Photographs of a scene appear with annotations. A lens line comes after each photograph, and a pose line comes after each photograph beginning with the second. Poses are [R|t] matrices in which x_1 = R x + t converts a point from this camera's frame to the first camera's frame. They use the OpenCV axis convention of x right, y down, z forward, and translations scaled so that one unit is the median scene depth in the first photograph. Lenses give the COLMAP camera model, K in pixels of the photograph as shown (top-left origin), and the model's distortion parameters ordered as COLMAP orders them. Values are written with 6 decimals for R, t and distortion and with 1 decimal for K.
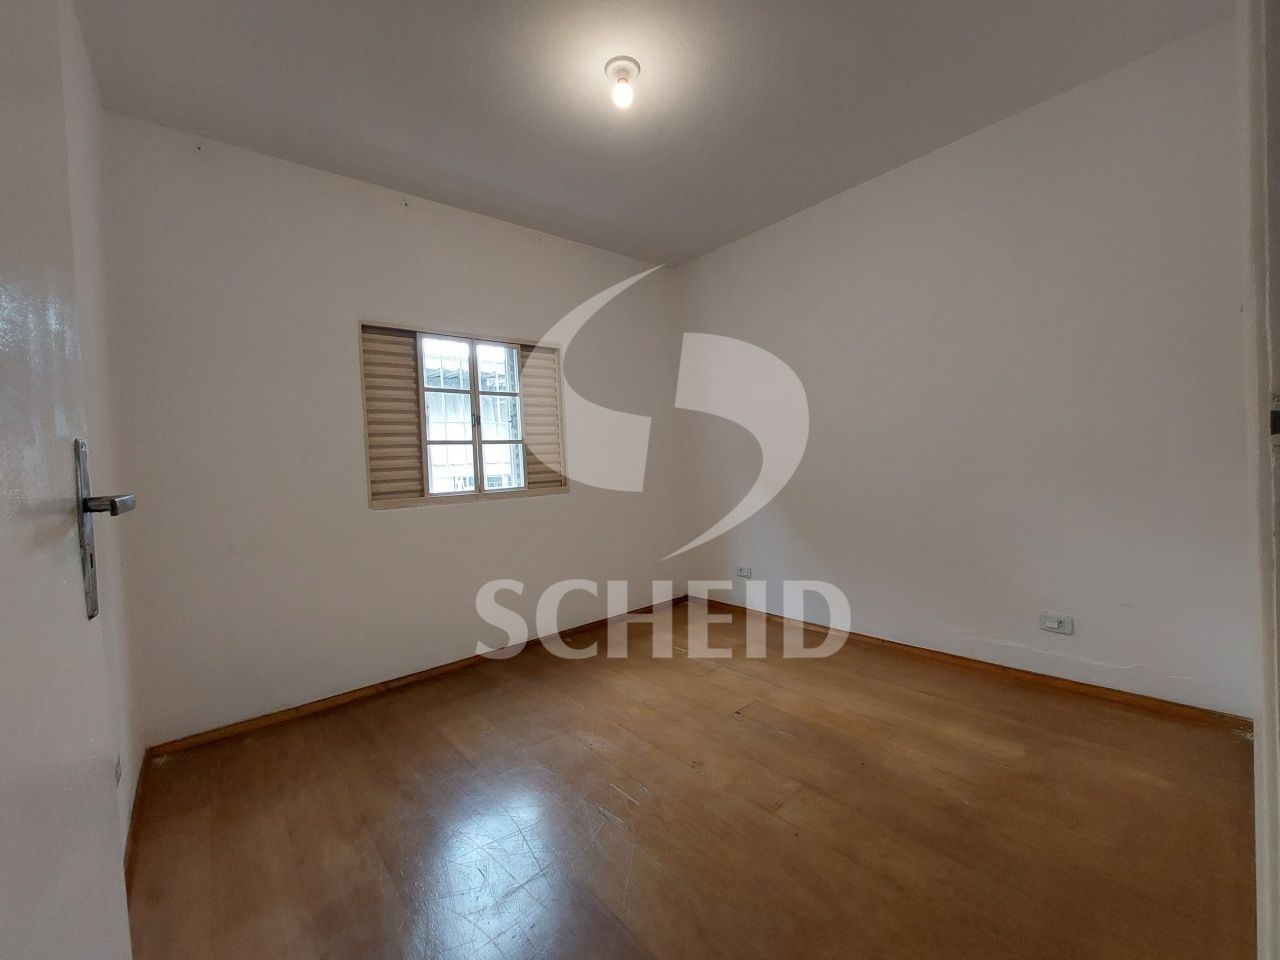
lens RADIAL K [[518.4, 0, 640.0], [0, 518.4, 480.0], [0, 0, 1]] dist [-0.001944, -0.000144]
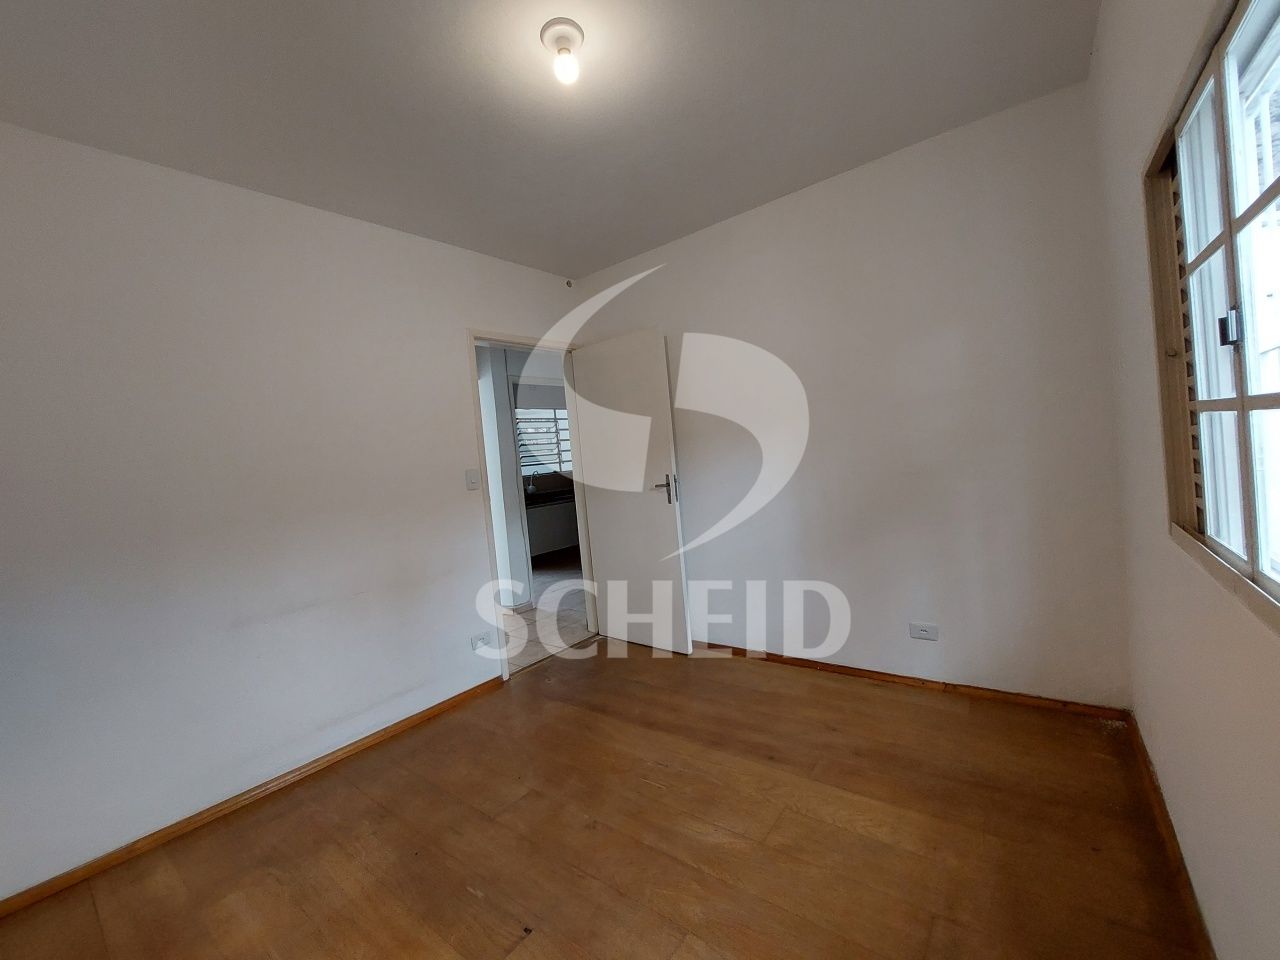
lens RADIAL K [[518.4, 0, 640.0], [0, 518.4, 480.0], [0, 0, 1]] dist [-0.001944, -0.000144]
pose [[-0.967054, 0.149298, -0.206195, 0.121657], [0.131899, 0.986626, 0.095770, -0.160505], [0.217735, 0.065418, -0.973813, 1.873616]]
